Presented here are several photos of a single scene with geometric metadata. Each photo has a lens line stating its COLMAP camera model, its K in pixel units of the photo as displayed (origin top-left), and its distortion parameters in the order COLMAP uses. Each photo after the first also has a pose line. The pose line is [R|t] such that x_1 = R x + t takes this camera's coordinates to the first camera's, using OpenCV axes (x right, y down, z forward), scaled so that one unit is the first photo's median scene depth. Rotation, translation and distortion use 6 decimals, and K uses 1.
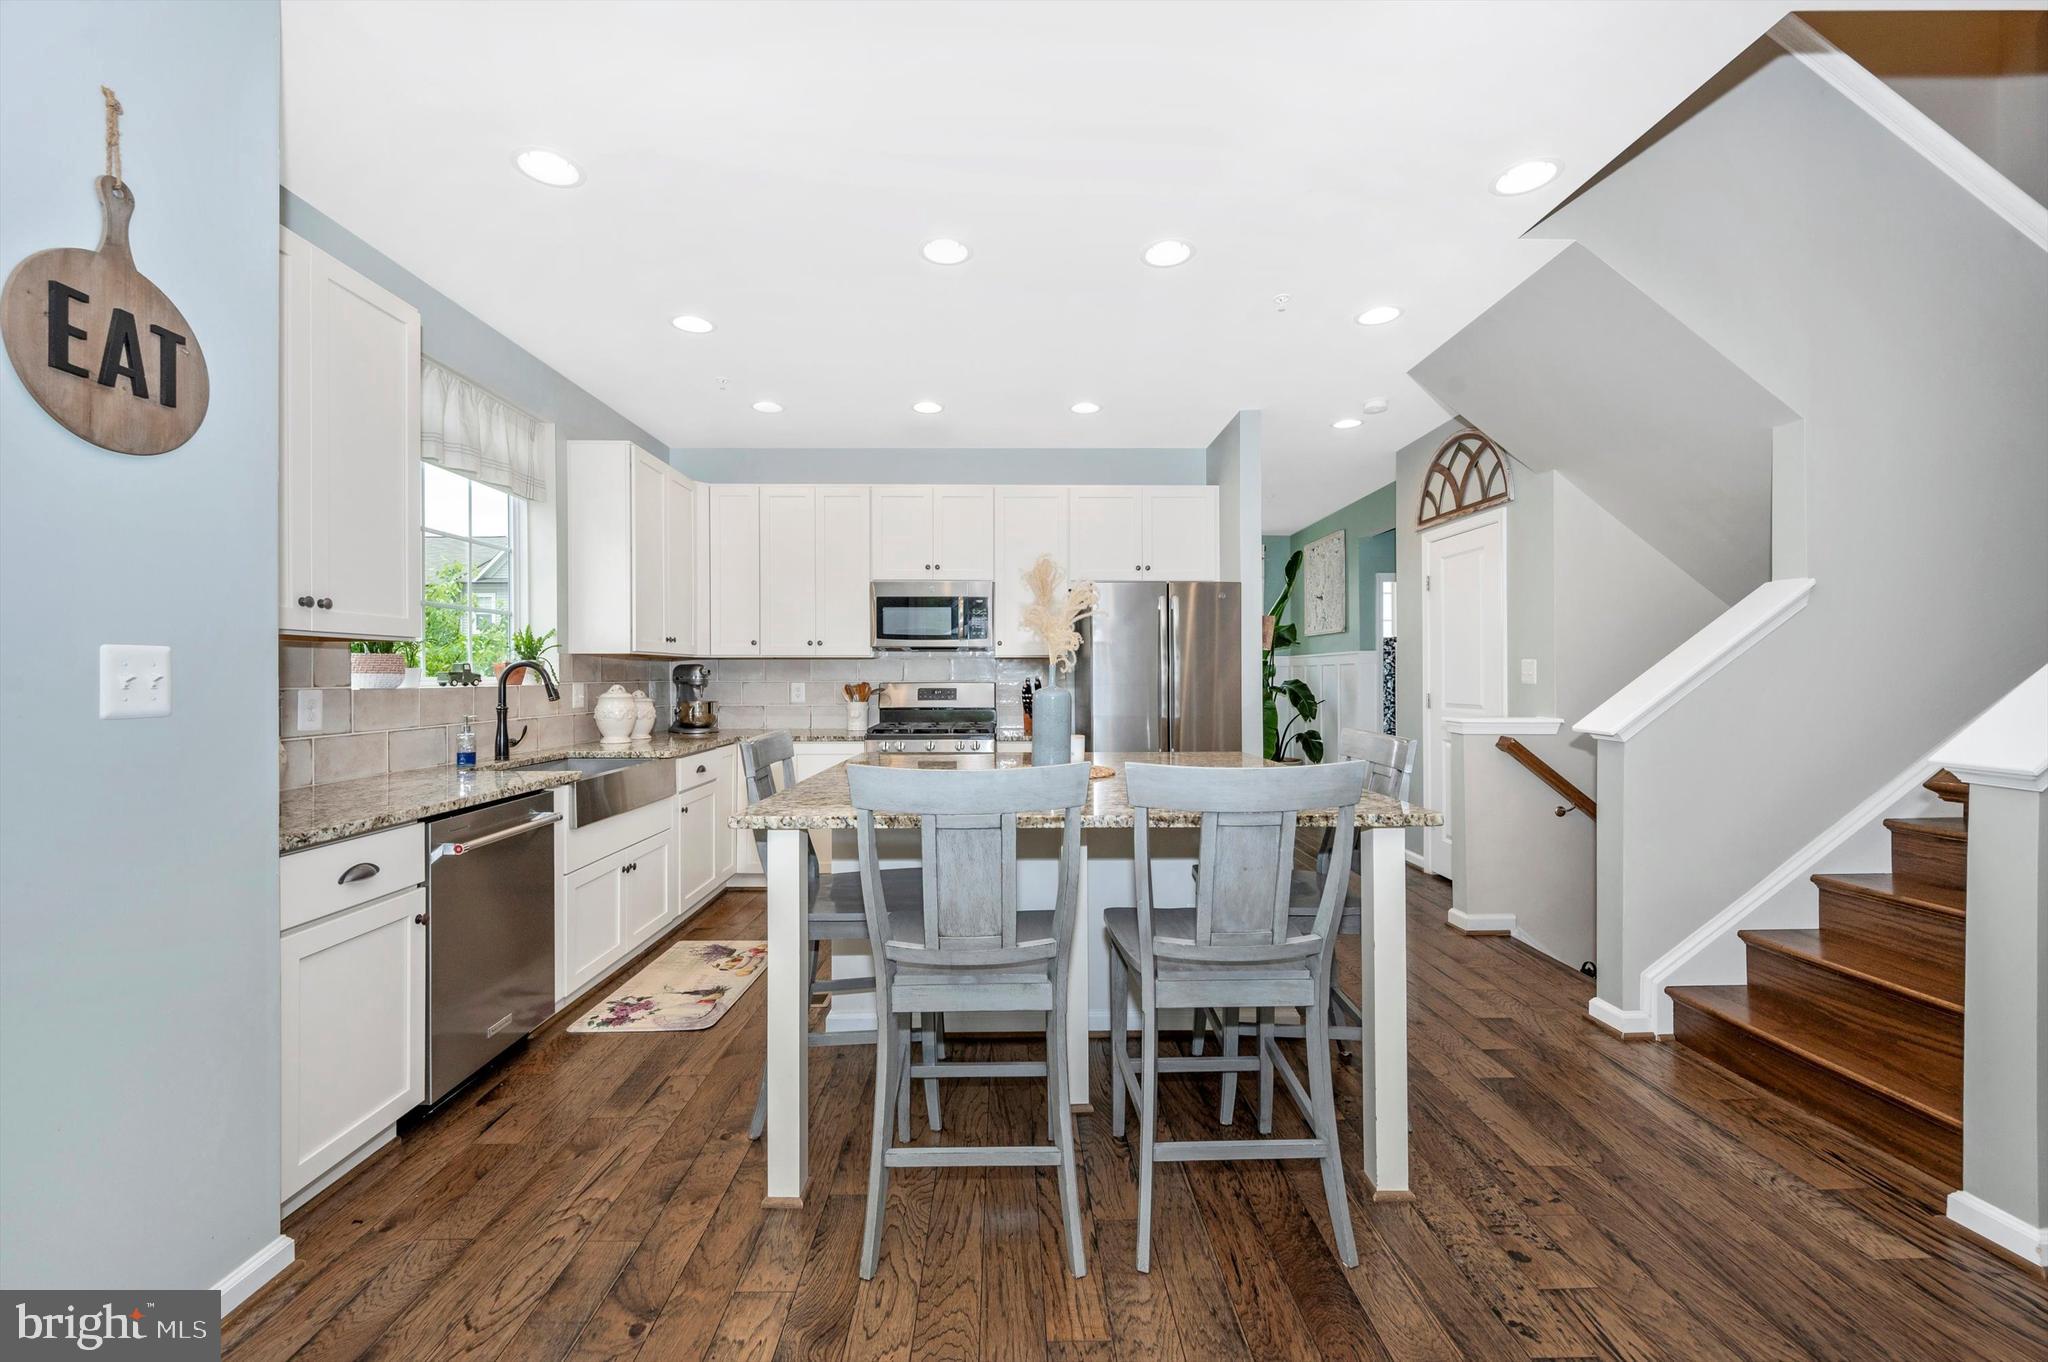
lens RADIAL K [[821.3, 0, 1023.7], [0, 821.3, 681.2], [0, 0, 1]] dist [0.001657, 0.000393]
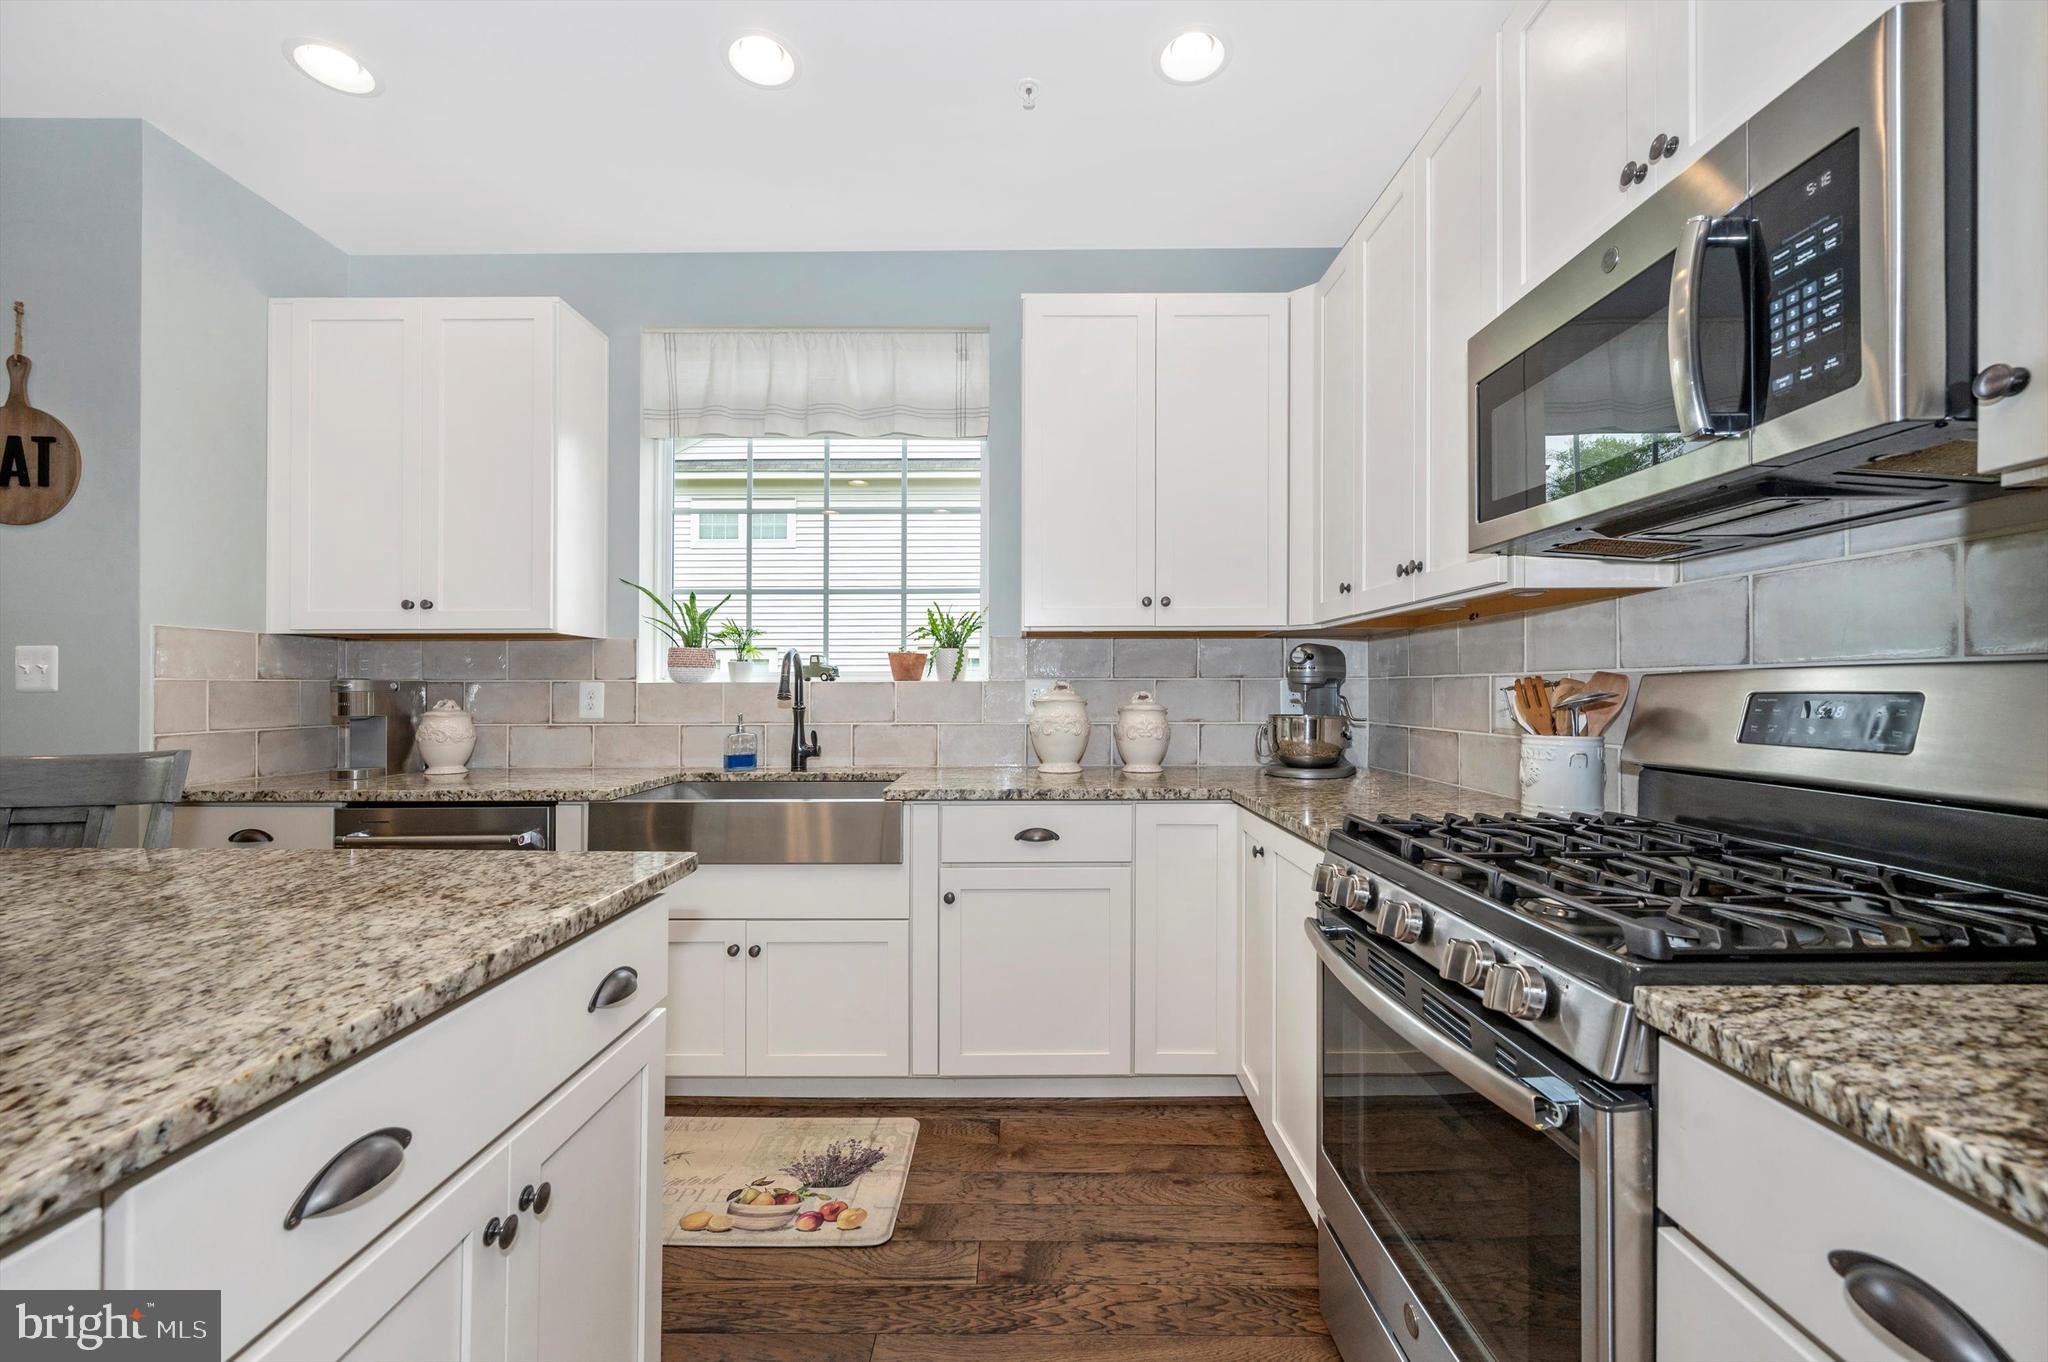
lens RADIAL K [[821.3, 0, 1013.8], [0, 821.3, 692.5], [0, 0, 1]] dist [0.001657, 0.000393]
pose [[-0.030352, 0.003750, -0.999532, 0.249936], [-0.005203, 0.999979, 0.003909, 0.017133], [0.999526, 0.005319, -0.030332, 1.681597]]
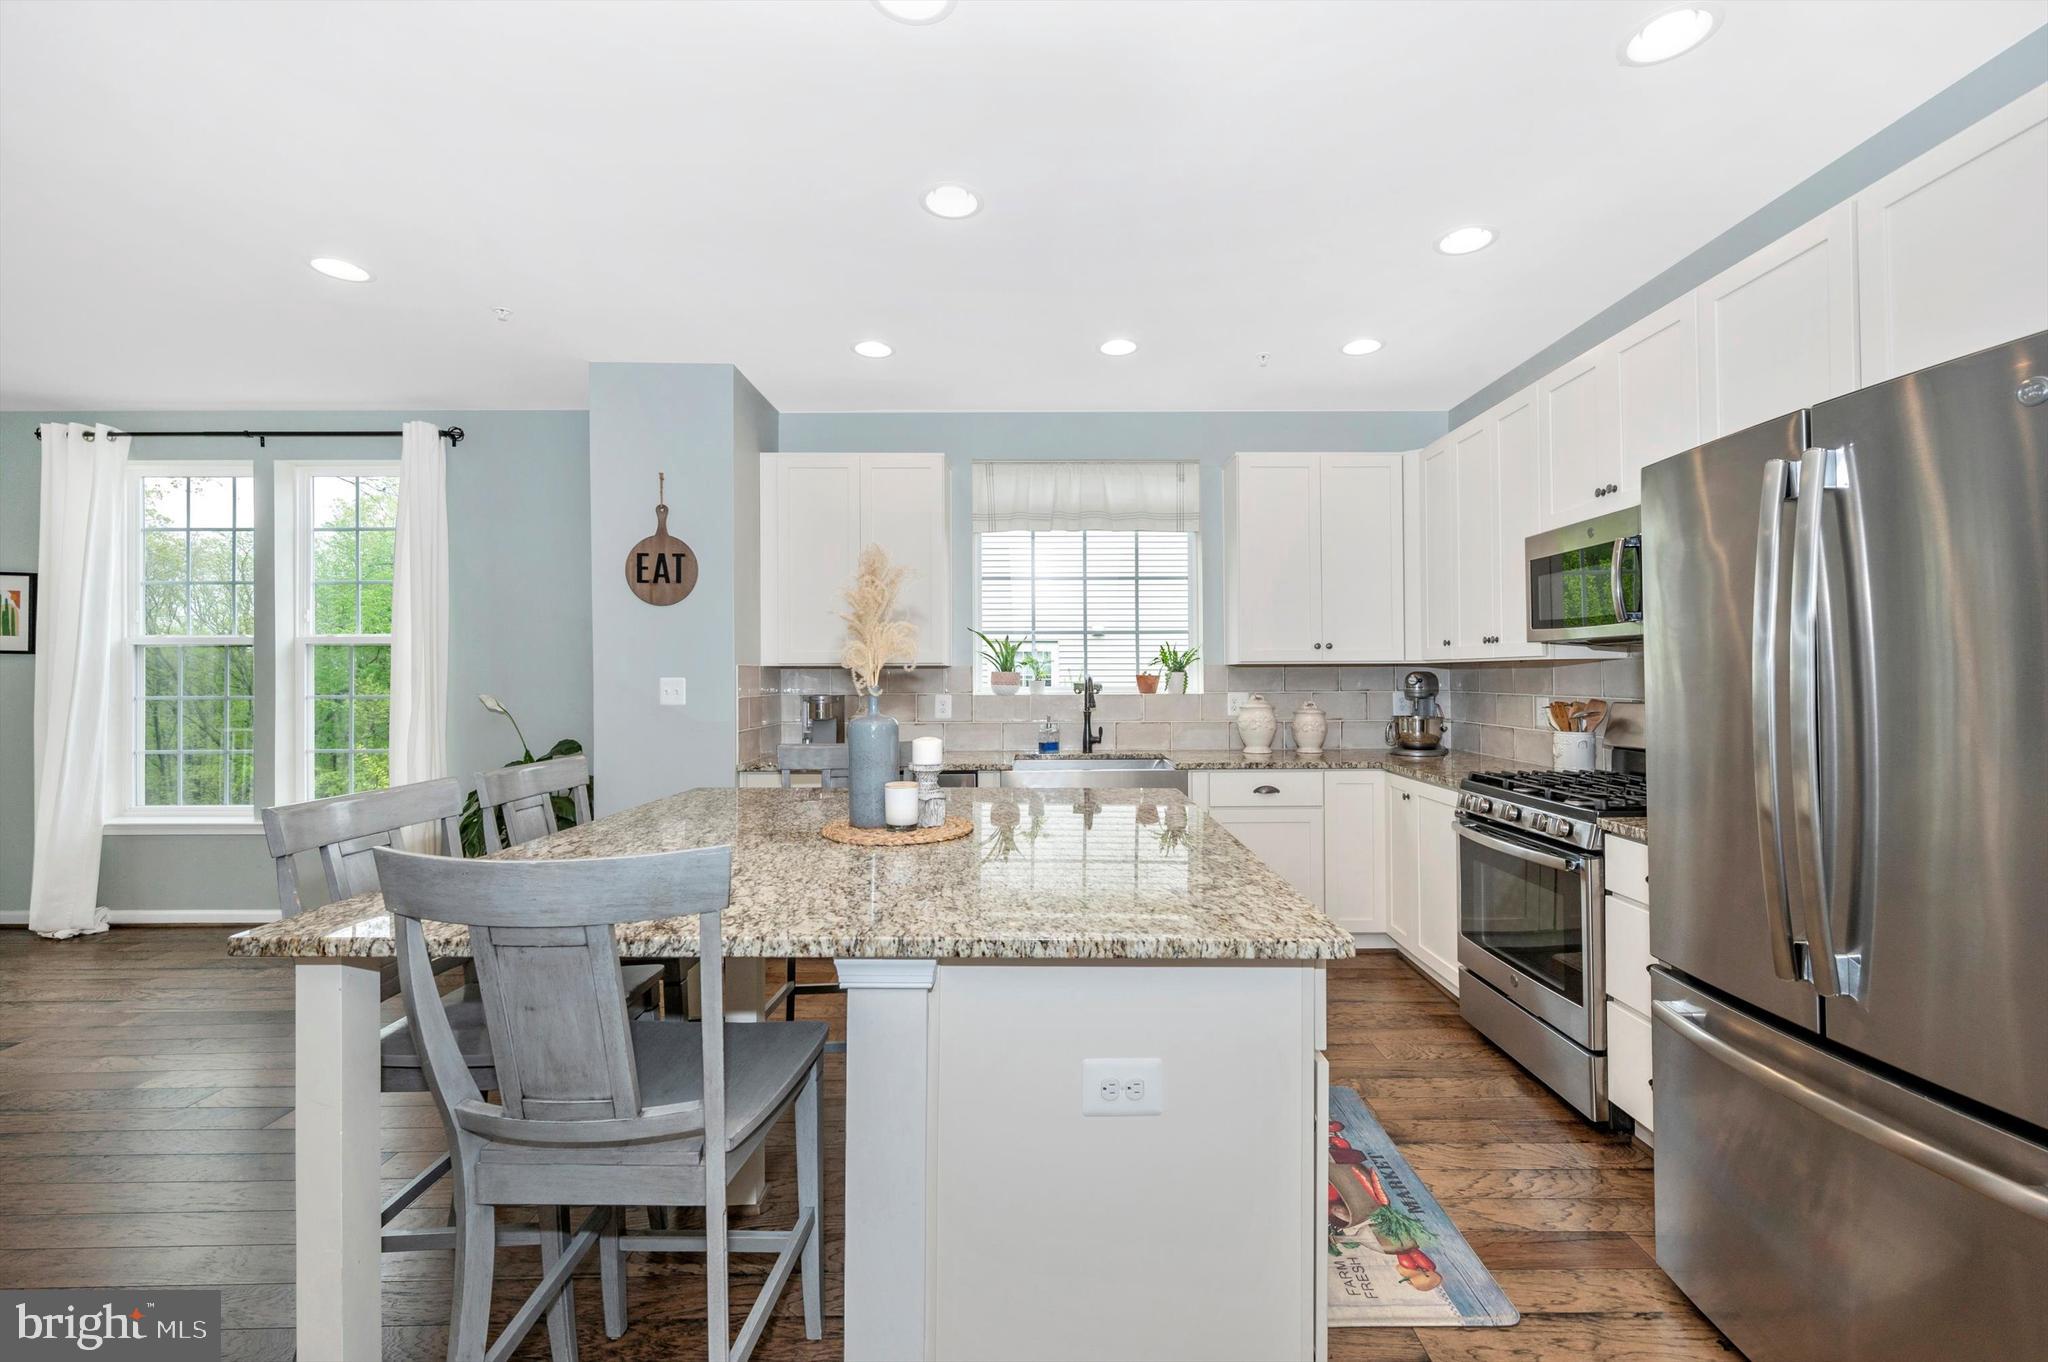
lens RADIAL K [[821.3, 0, 1044.6], [0, 821.3, 663.9], [0, 0, 1]] dist [0.001657, 0.000393]
pose [[-0.016857, -0.013807, -0.999763, 0.878953], [-0.004759, 0.999894, -0.013729, -0.032621], [0.999847, 0.004527, -0.016921, 1.294092]]
